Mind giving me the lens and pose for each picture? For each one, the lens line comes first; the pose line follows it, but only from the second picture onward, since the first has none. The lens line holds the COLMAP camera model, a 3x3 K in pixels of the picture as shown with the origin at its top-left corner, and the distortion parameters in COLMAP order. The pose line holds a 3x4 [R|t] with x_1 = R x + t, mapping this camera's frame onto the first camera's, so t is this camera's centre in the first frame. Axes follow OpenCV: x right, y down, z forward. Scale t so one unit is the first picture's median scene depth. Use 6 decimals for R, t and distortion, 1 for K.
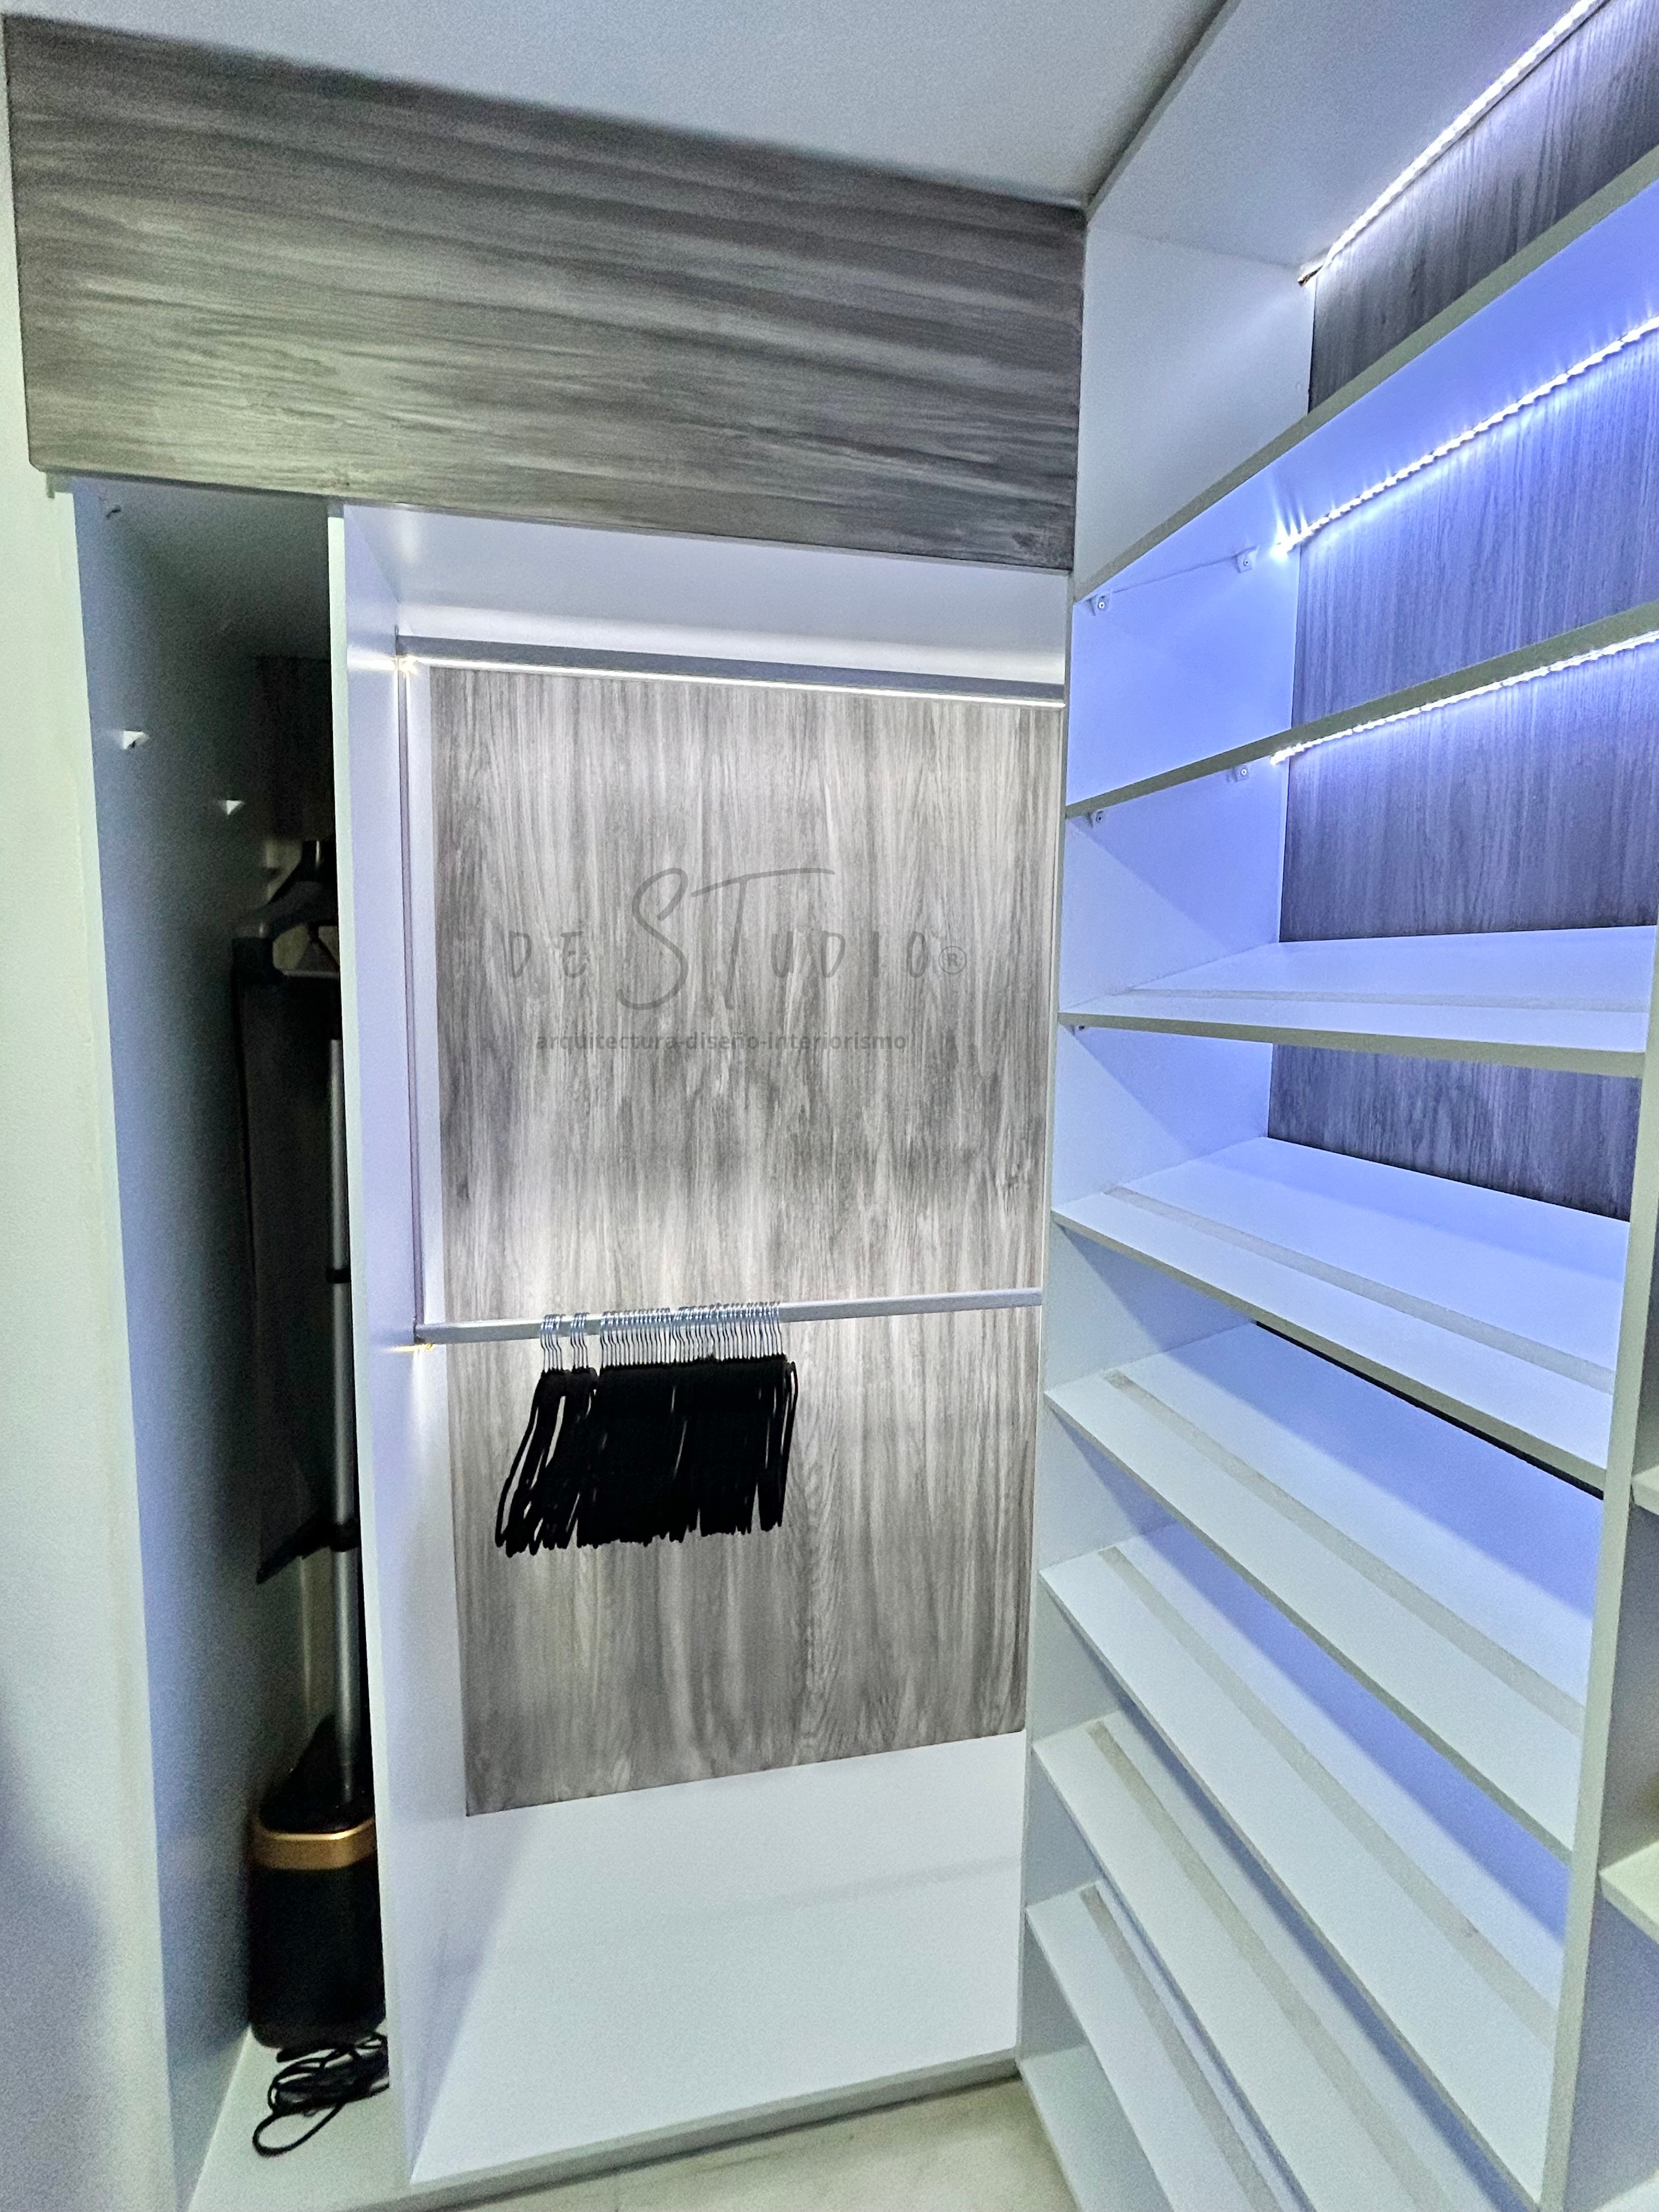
lens RADIAL K [[1097.9, 0, 829.5], [0, 1097.9, 1106.0], [0, 0, 1]] dist [0.000731, 0.000598]
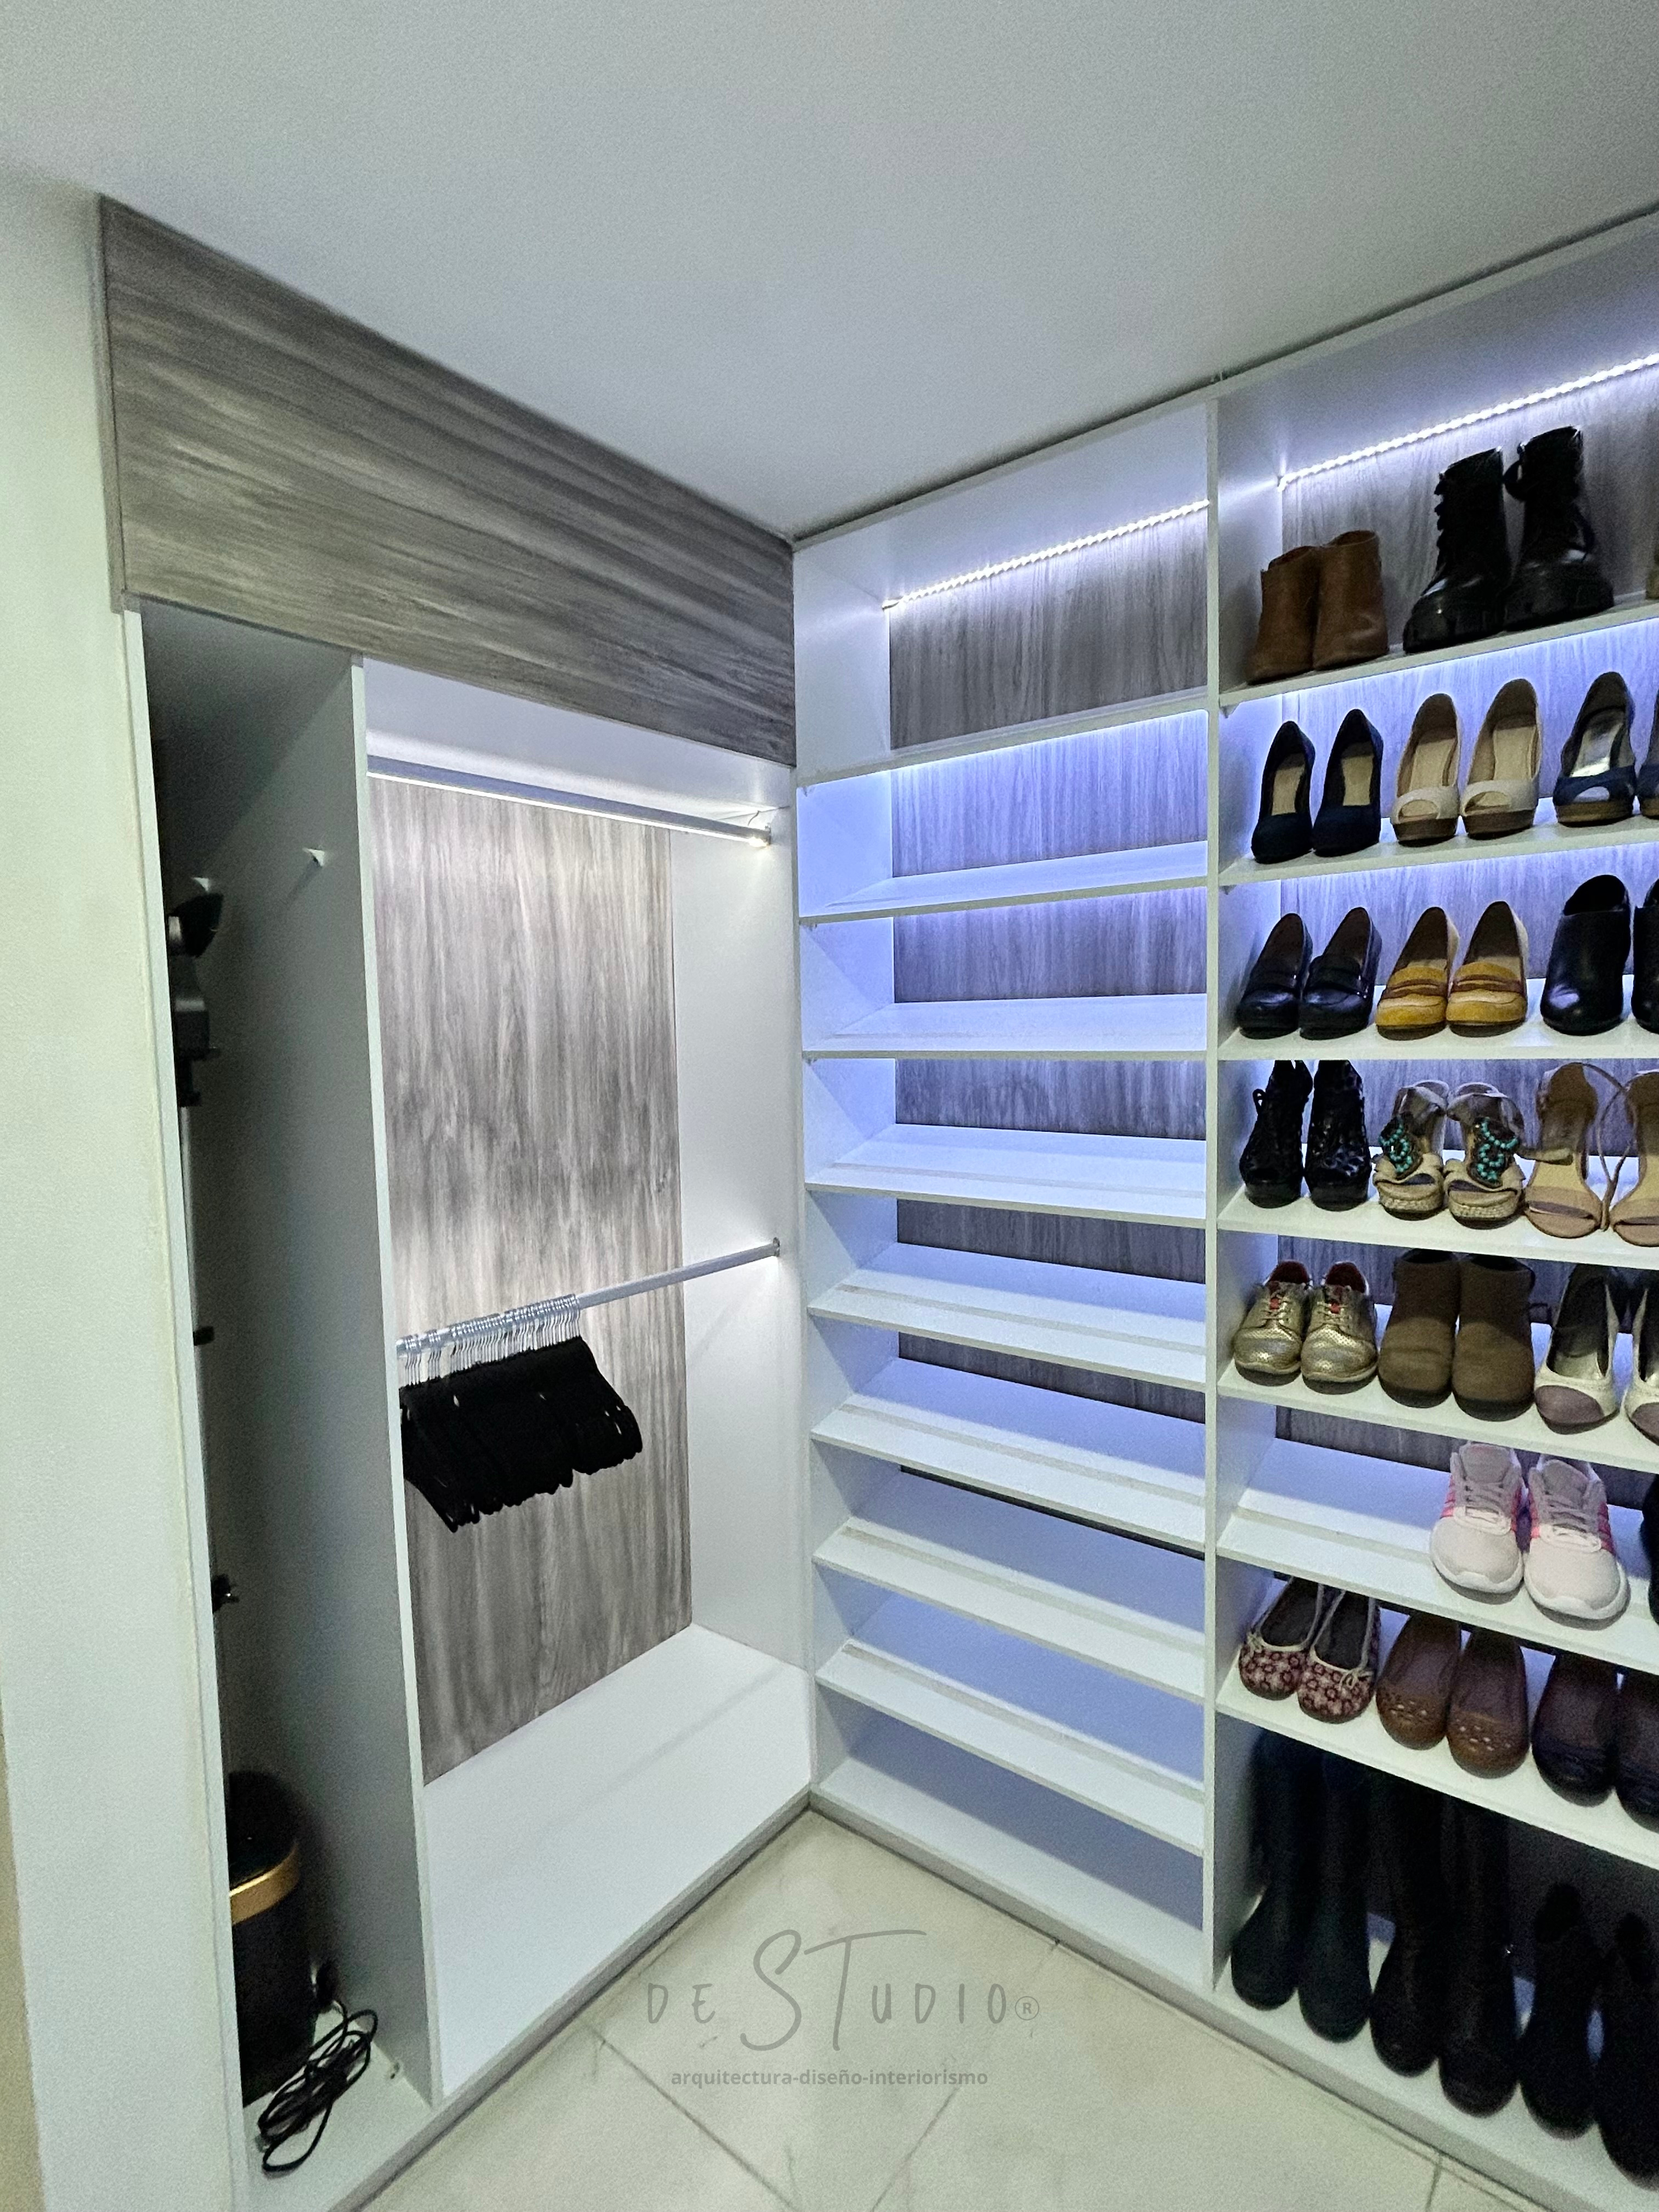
lens RADIAL K [[1105.0, 0, 829.5], [0, 1105.0, 1106.0], [0, 0, 1]] dist [0.019647, -0.017414]
pose [[0.780737, -0.071092, 0.620803, -0.516807], [0.097349, 0.995214, -0.008460, 0.005053], [-0.617230, 0.067040, 0.783921, -0.154459]]
